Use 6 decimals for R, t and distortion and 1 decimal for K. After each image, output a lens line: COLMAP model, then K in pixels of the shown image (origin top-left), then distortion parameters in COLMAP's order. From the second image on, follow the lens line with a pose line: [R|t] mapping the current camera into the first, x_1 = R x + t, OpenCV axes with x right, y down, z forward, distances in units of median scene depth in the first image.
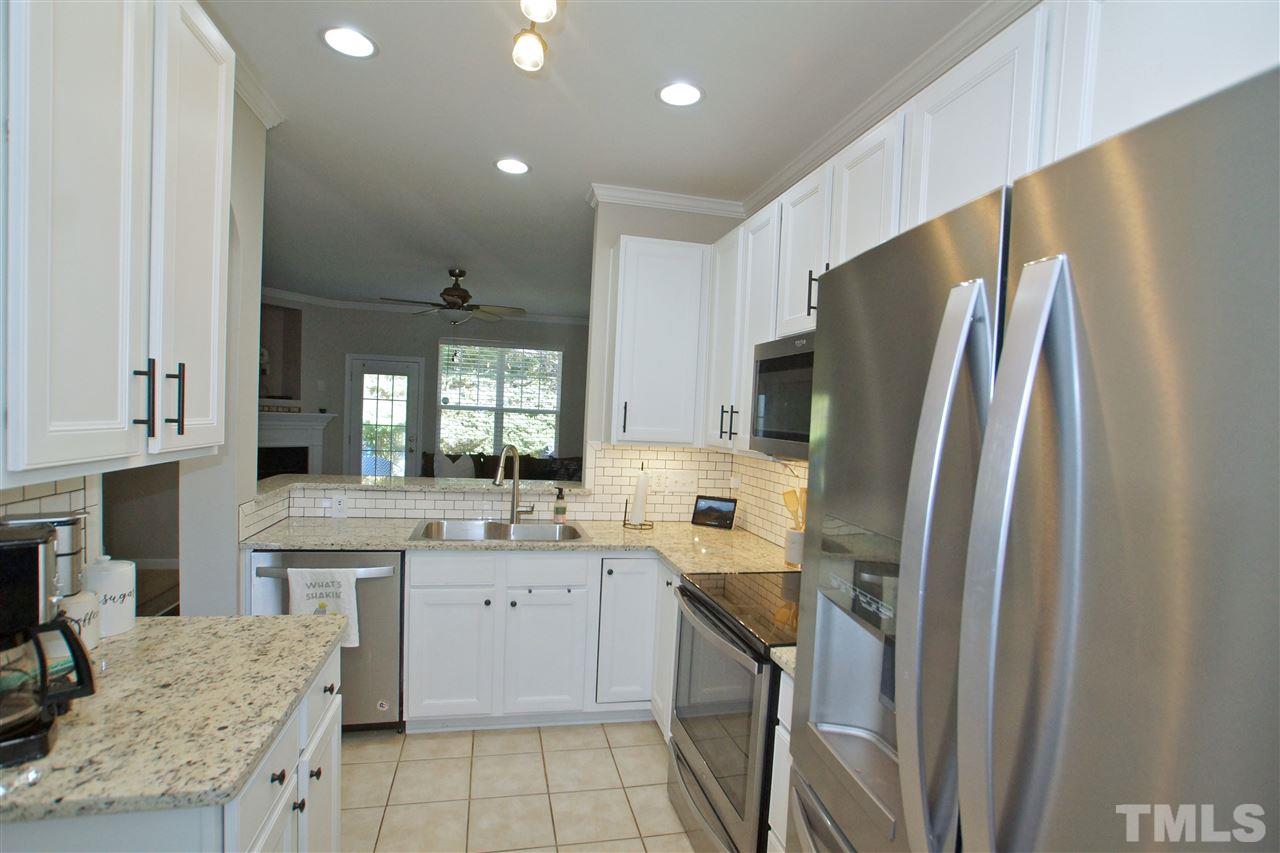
lens RADIAL K [[613.4, 0, 630.8], [0, 613.4, 447.6], [0, 0, 1]] dist [-0.070797, 0.033273]
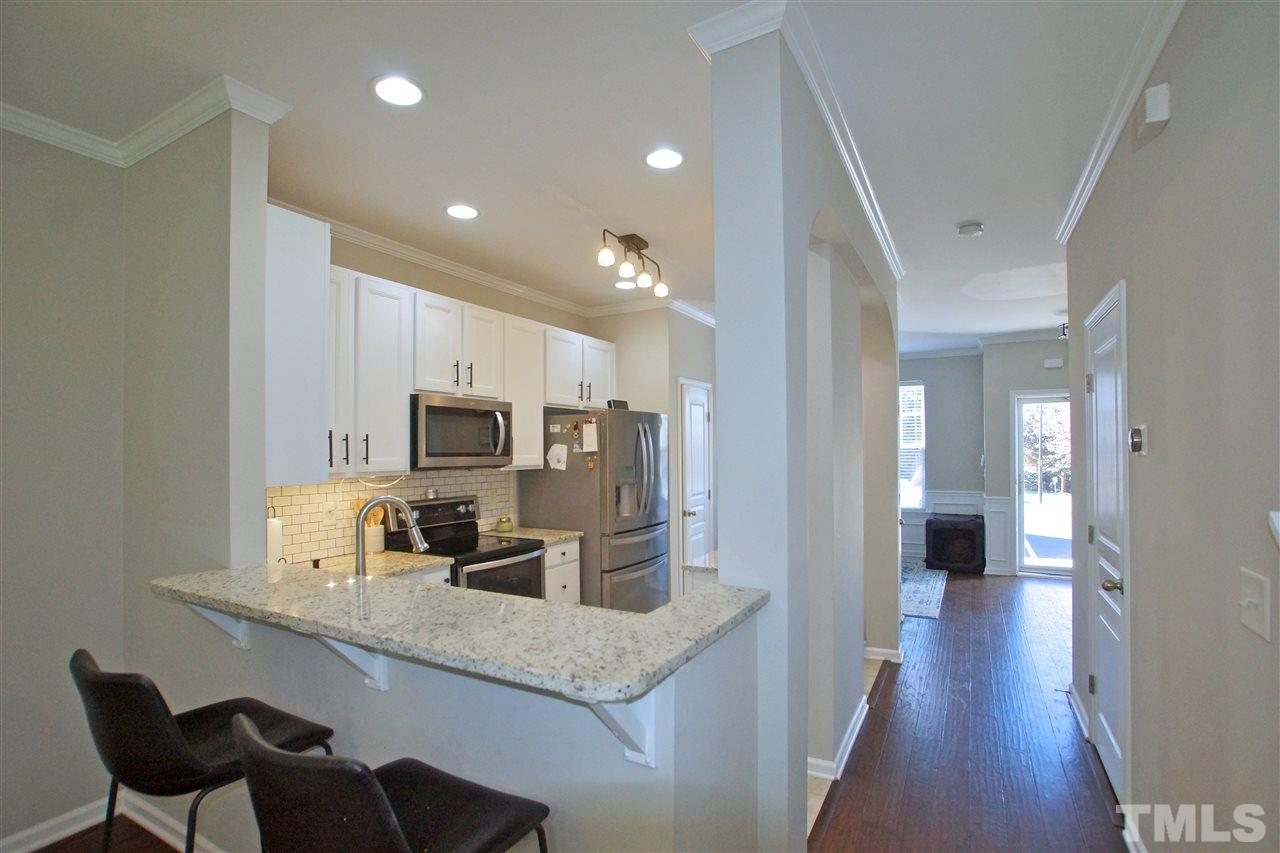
lens RADIAL K [[613.4, 0, 630.8], [0, 613.4, 447.6], [0, 0, 1]] dist [-0.070797, 0.033273]
pose [[-0.739958, -0.040455, 0.671436, -0.801370], [0.006334, 0.997726, 0.067095, -0.096897], [-0.672624, 0.053901, -0.738019, 1.246082]]
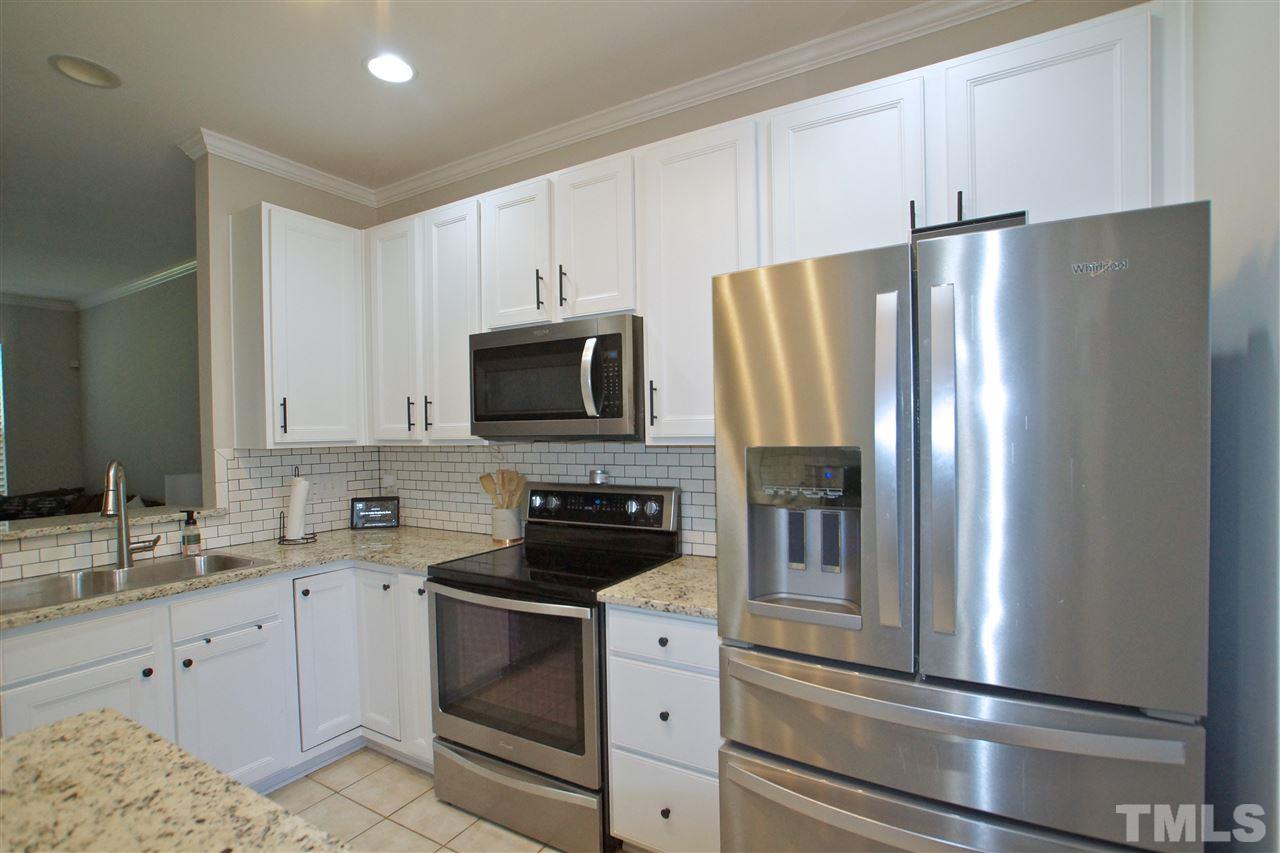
lens RADIAL K [[613.4, 0, 630.8], [0, 613.4, 447.6], [0, 0, 1]] dist [-0.070797, 0.033273]
pose [[0.690129, -0.078098, 0.719460, -0.265426], [0.086564, 0.995931, 0.025074, 0.015371], [-0.718490, 0.044975, 0.694081, 0.065663]]
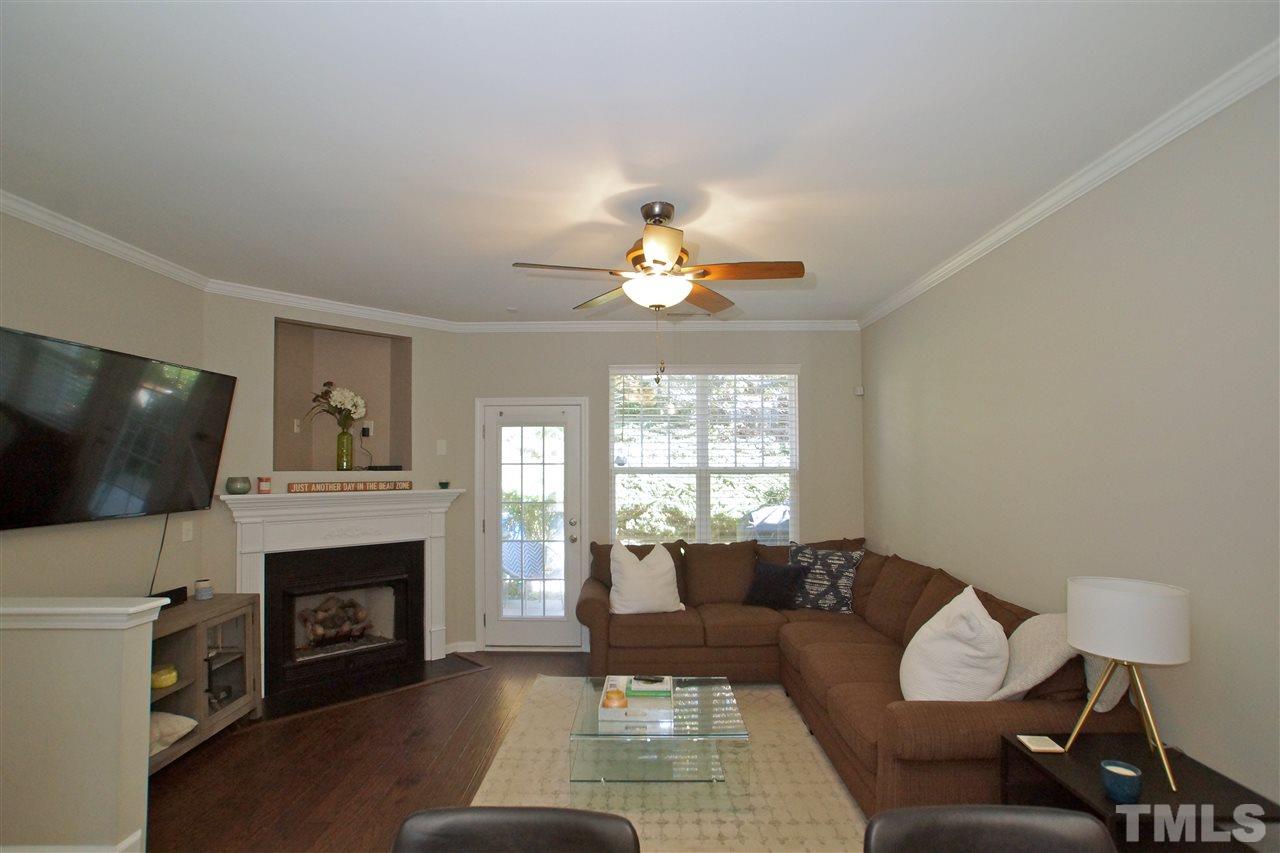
lens RADIAL K [[613.4, 0, 630.8], [0, 613.4, 447.6], [0, 0, 1]] dist [-0.070797, 0.033273]
pose [[0.971087, -0.058779, -0.231376, -0.334199], [0.039151, 0.995304, -0.088533, -0.076573], [0.235493, 0.076915, 0.968828, 0.863440]]
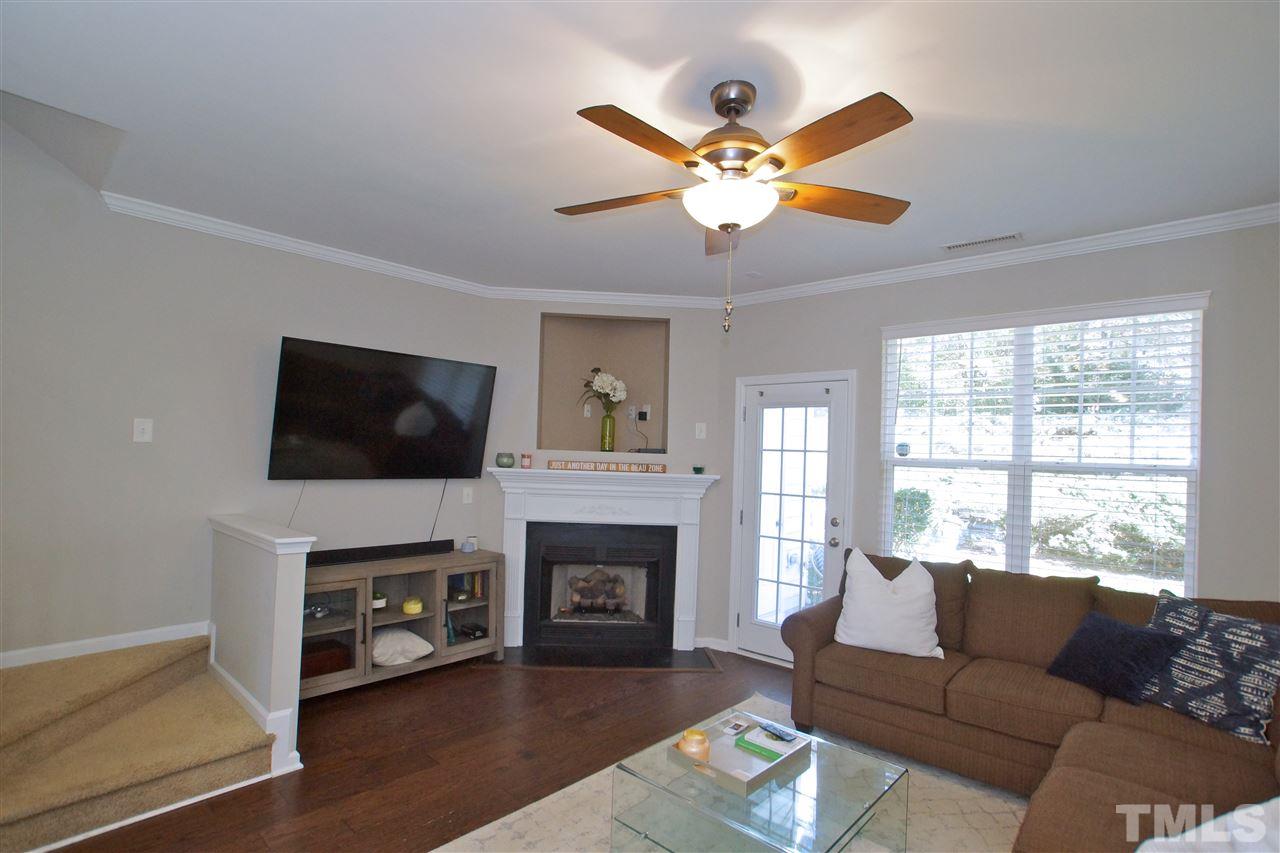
lens RADIAL K [[613.4, 0, 630.8], [0, 613.4, 447.6], [0, 0, 1]] dist [-0.070797, 0.033273]
pose [[0.572651, -0.038197, -0.818909, -0.049146], [-0.045144, 0.995929, -0.078022, -0.069142], [0.818556, 0.081648, 0.568595, 1.260464]]
